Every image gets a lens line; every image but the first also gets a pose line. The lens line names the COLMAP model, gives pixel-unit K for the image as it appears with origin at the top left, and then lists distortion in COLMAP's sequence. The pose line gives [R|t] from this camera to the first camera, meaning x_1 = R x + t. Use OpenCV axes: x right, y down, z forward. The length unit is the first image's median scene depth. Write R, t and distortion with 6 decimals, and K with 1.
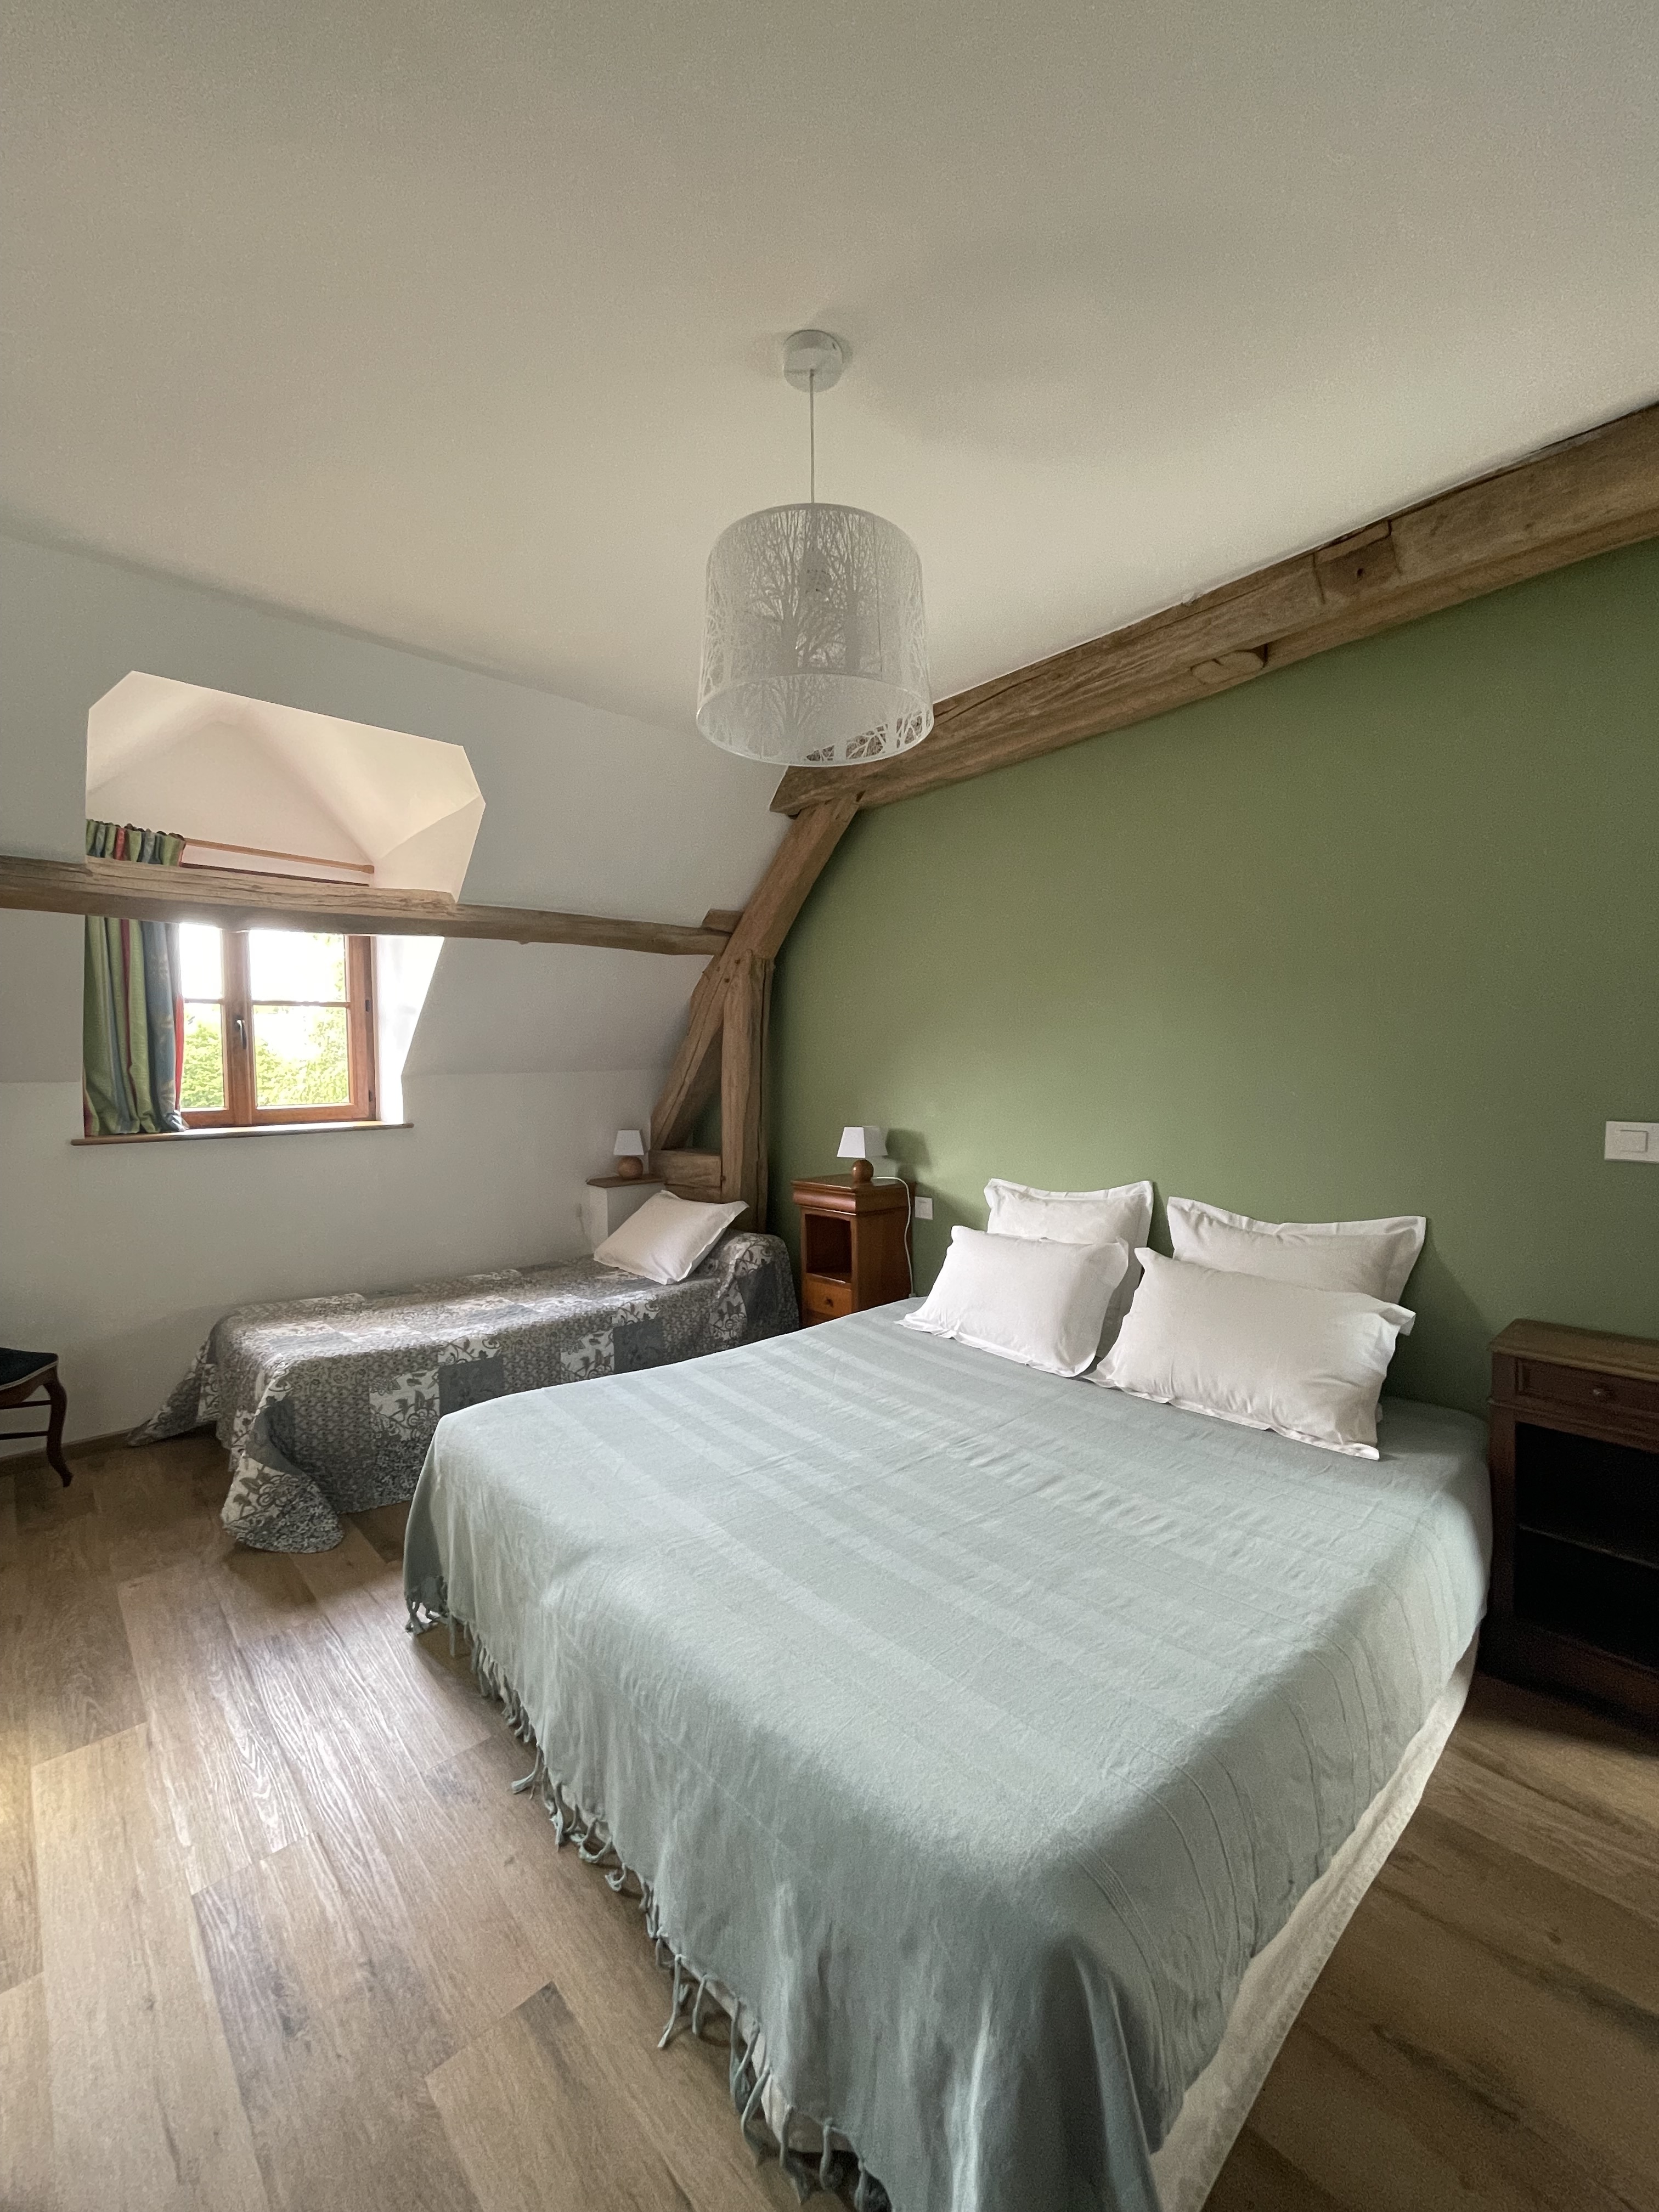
lens RADIAL K [[879.6, 0, 826.2], [0, 879.6, 1111.6], [0, 0, 1]] dist [-0.003368, 0.000991]
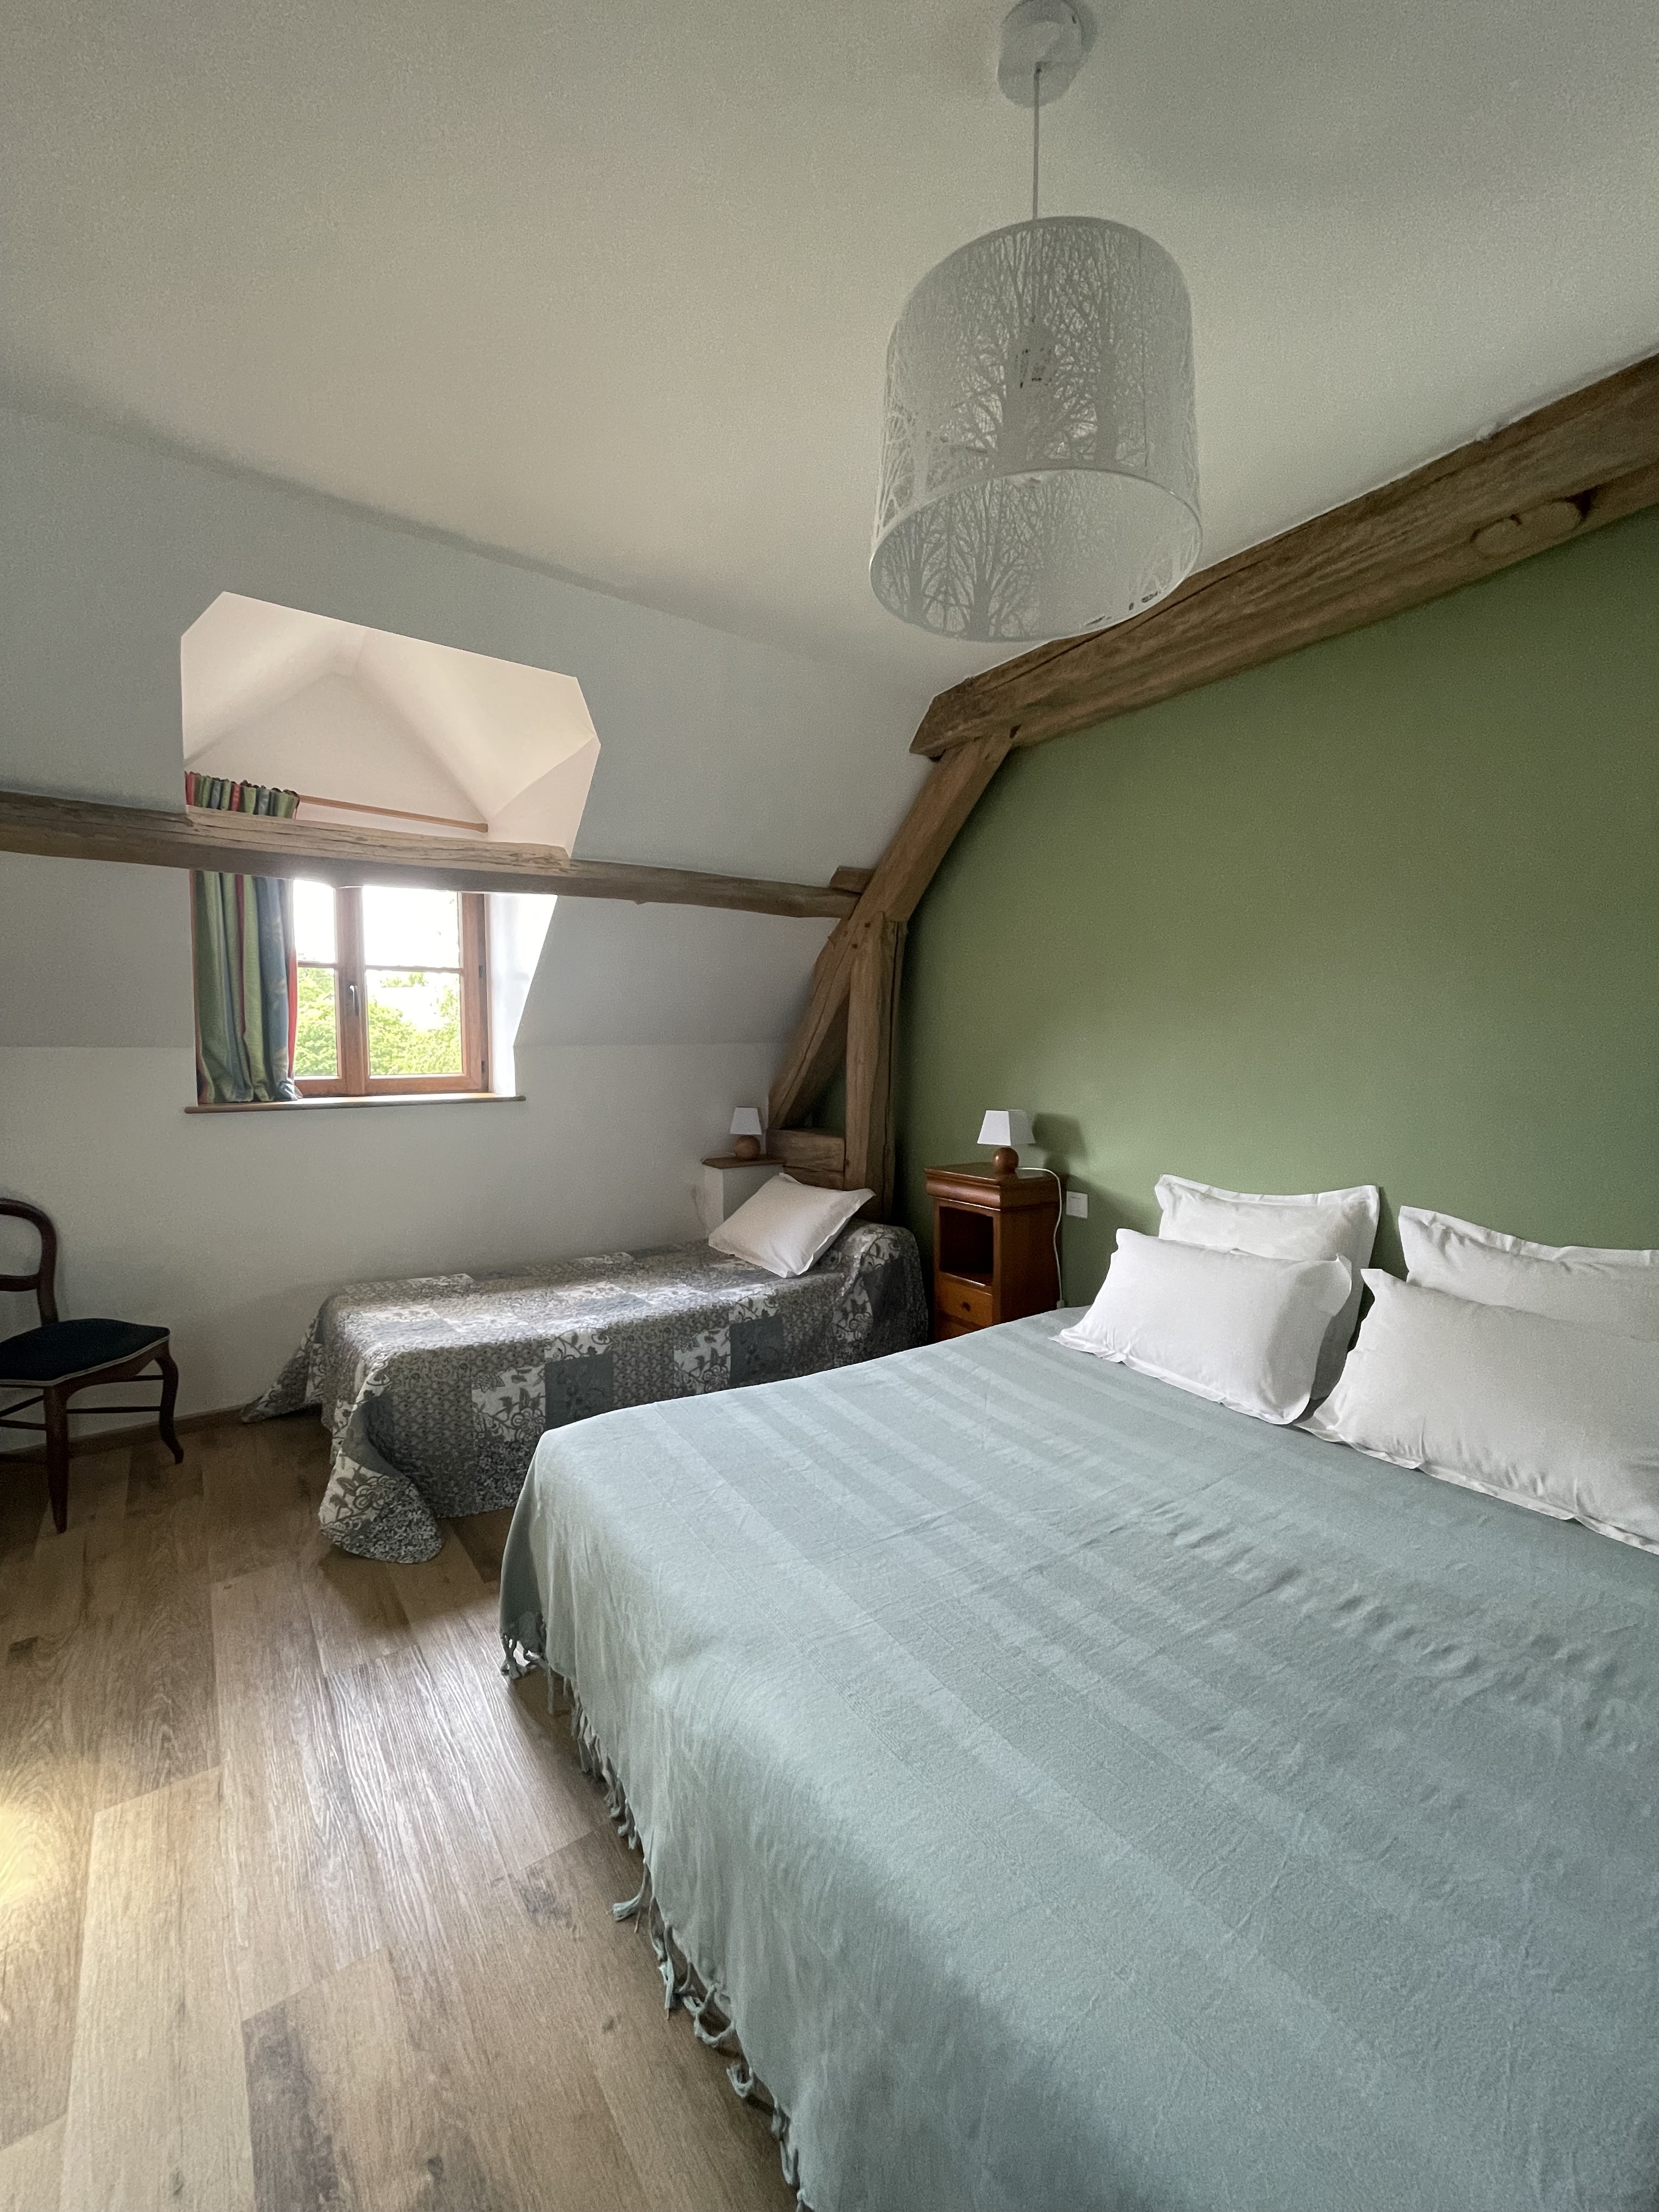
lens RADIAL K [[879.6, 0, 828.8], [0, 879.6, 1113.9], [0, 0, 1]] dist [-0.003368, 0.000991]
pose [[0.992935, 0.022017, -0.116599, -0.049608], [-0.018616, 0.999371, 0.030172, -0.003438], [0.117190, -0.027788, 0.992721, 0.144078]]
